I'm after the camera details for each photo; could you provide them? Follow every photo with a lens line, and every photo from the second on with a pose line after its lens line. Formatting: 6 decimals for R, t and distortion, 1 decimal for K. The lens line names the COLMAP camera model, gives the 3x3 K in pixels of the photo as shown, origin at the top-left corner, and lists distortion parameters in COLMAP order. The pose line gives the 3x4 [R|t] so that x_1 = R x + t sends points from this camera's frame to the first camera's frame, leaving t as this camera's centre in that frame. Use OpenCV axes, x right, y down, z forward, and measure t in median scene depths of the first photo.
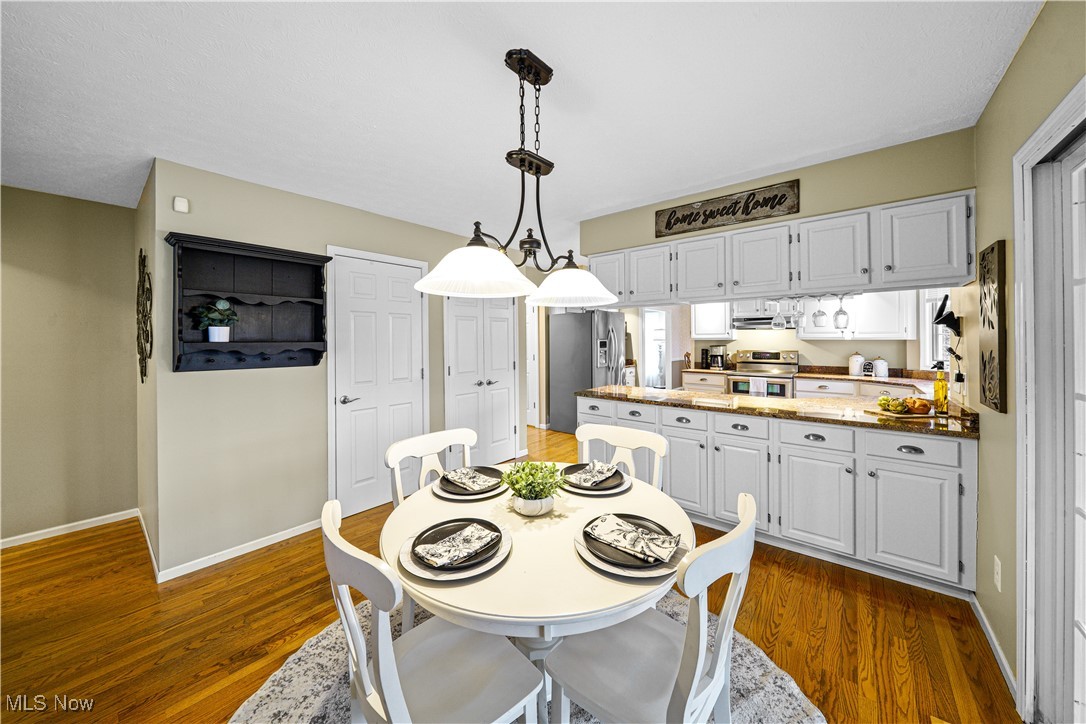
lens RADIAL K [[379.8, 0, 541.7], [0, 379.8, 336.3], [0, 0, 1]] dist [-0.000517, -0.000023]
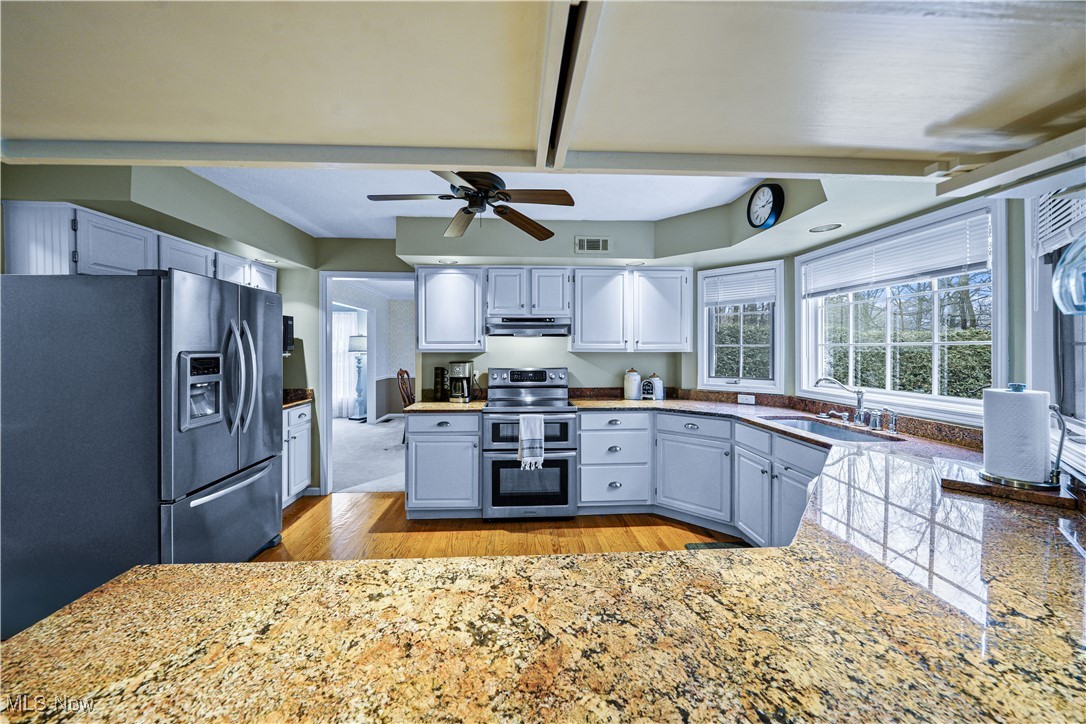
lens RADIAL K [[383.2, 0, 538.4], [0, 383.2, 345.7], [0, 0, 1]] dist [-0.001734, -0.000145]
pose [[0.735590, 0.006883, 0.677392, 0.143948], [-0.005592, 0.999976, -0.004088, 0.000602], [-0.677403, -0.000781, 0.735611, 0.481550]]
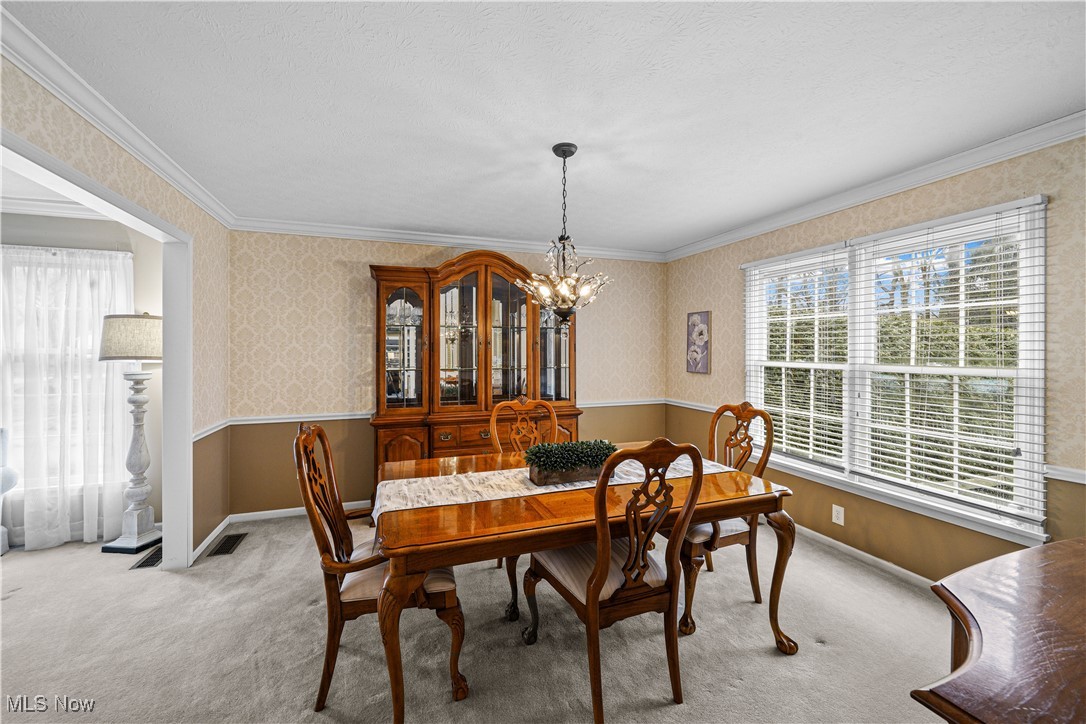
lens RADIAL K [[409.7, 0, 515.3], [0, 409.7, 350.5], [0, 0, 1]] dist [0.000389, 0.000055]
pose [[0.523935, 0.003532, 0.851751, 0.425525], [-0.006074, 0.999981, -0.000411, 0.005280], [-0.851737, -0.004958, 0.523947, 1.287606]]
